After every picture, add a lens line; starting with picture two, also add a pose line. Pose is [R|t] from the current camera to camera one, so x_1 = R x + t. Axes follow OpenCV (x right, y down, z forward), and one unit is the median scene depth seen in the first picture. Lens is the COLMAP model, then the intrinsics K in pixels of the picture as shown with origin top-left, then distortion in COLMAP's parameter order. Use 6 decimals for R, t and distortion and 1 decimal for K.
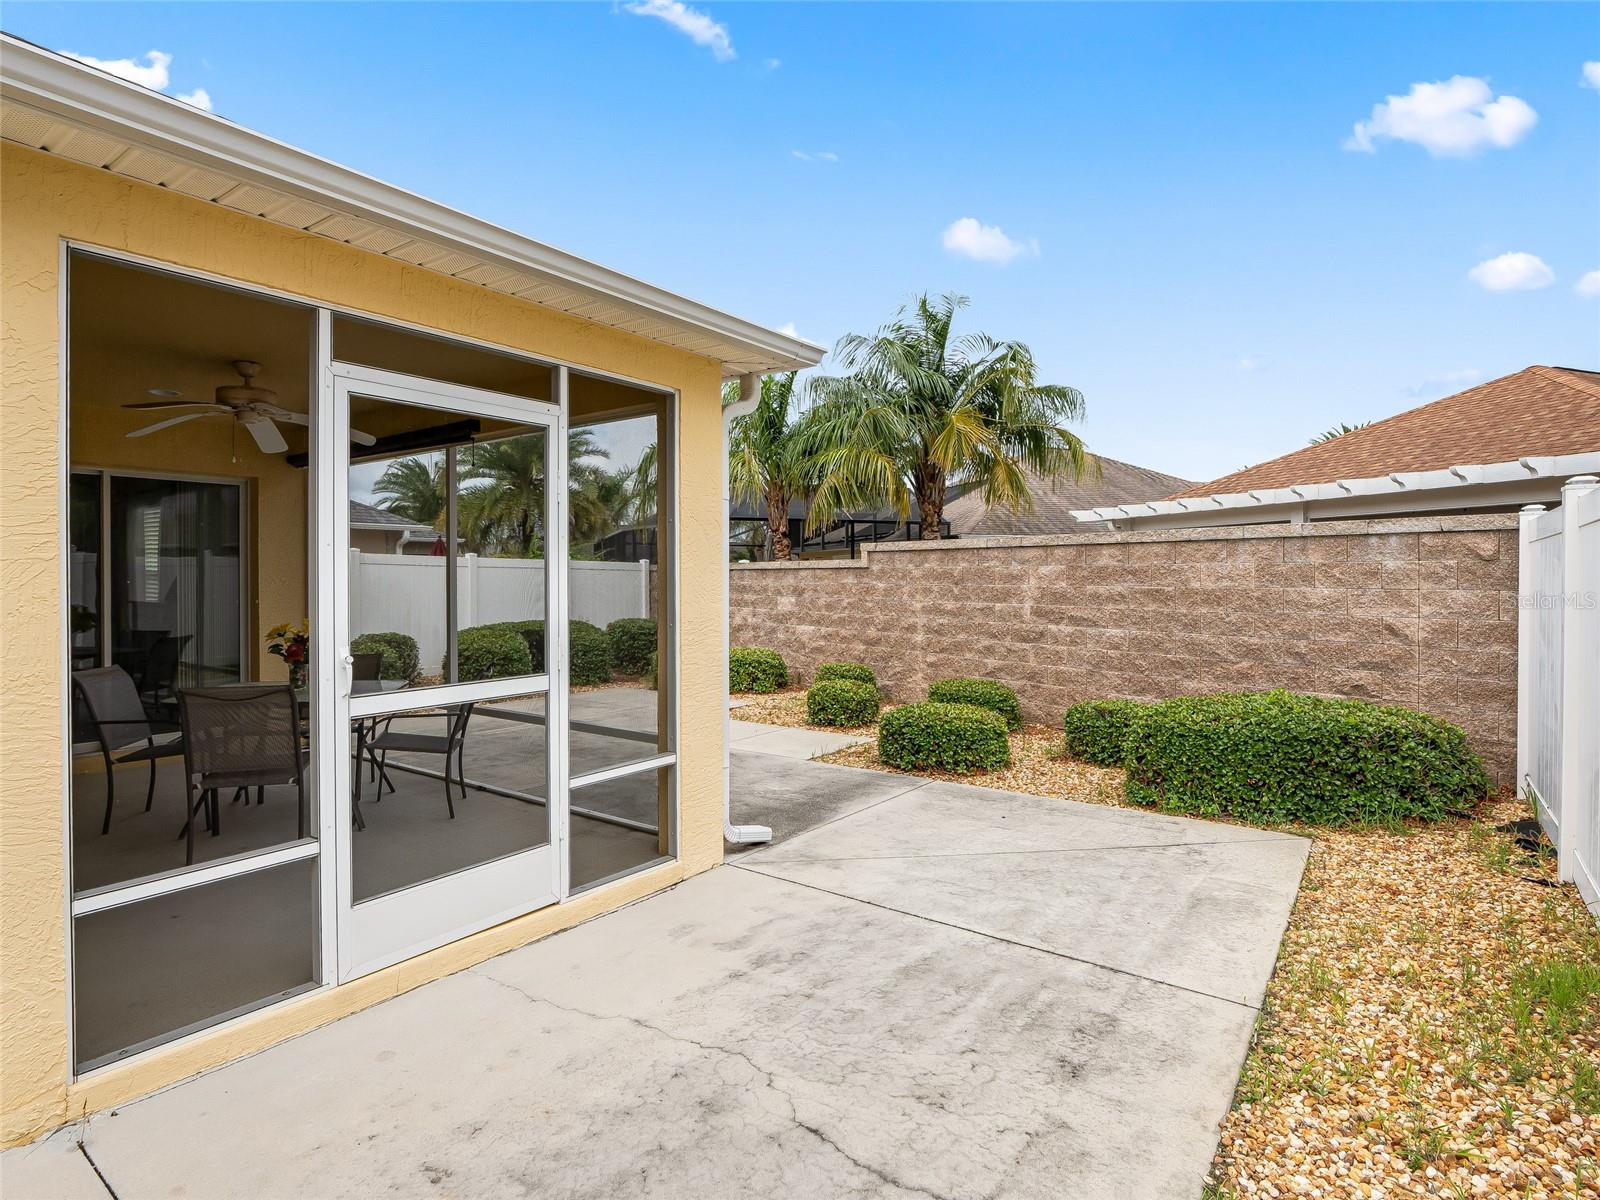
lens RADIAL K [[817.1, 0, 800.0], [0, 817.1, 584.8], [0, 0, 1]] dist [-0.016382, 0.011219]
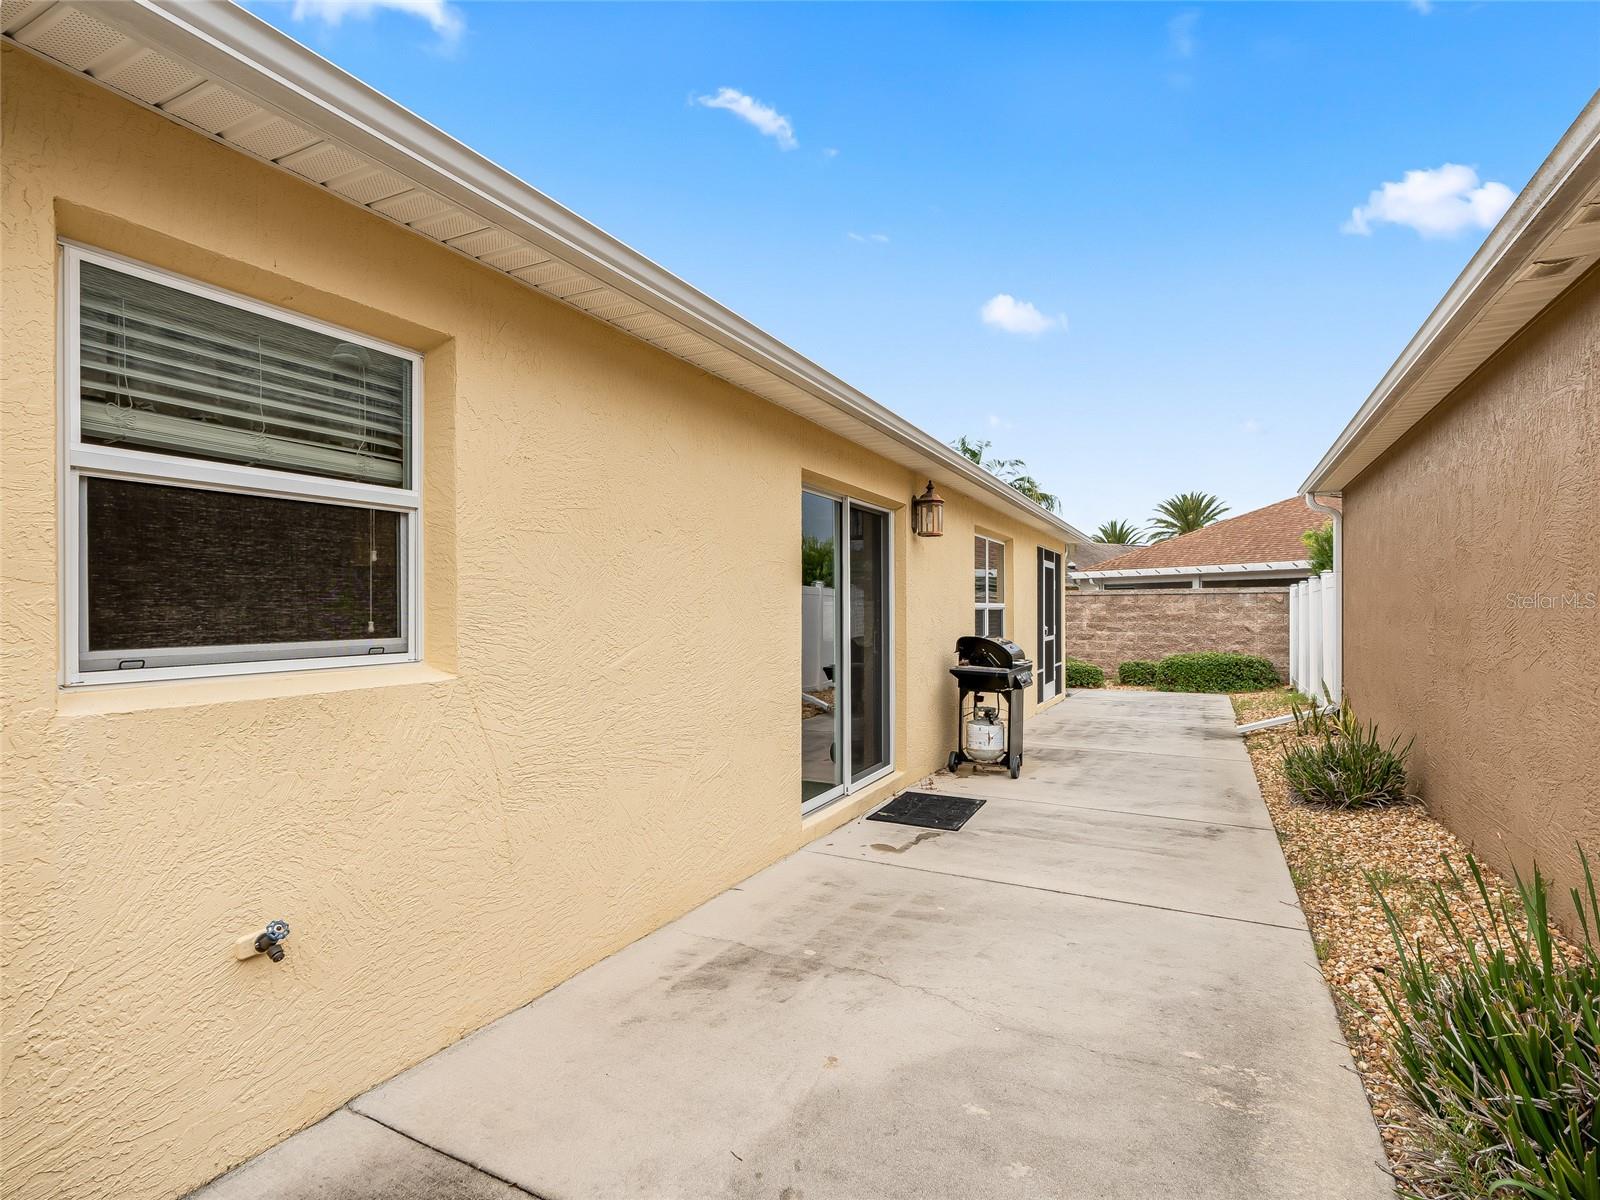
lens RADIAL K [[817.1, 0, 760.9], [0, 817.1, 610.8], [0, 0, 1]] dist [-0.016382, 0.011219]
pose [[0.991464, 0.000280, 0.130378, -0.887360], [0.000819, 0.999965, -0.008377, 0.012348], [-0.130376, 0.008413, 0.991429, -1.061529]]
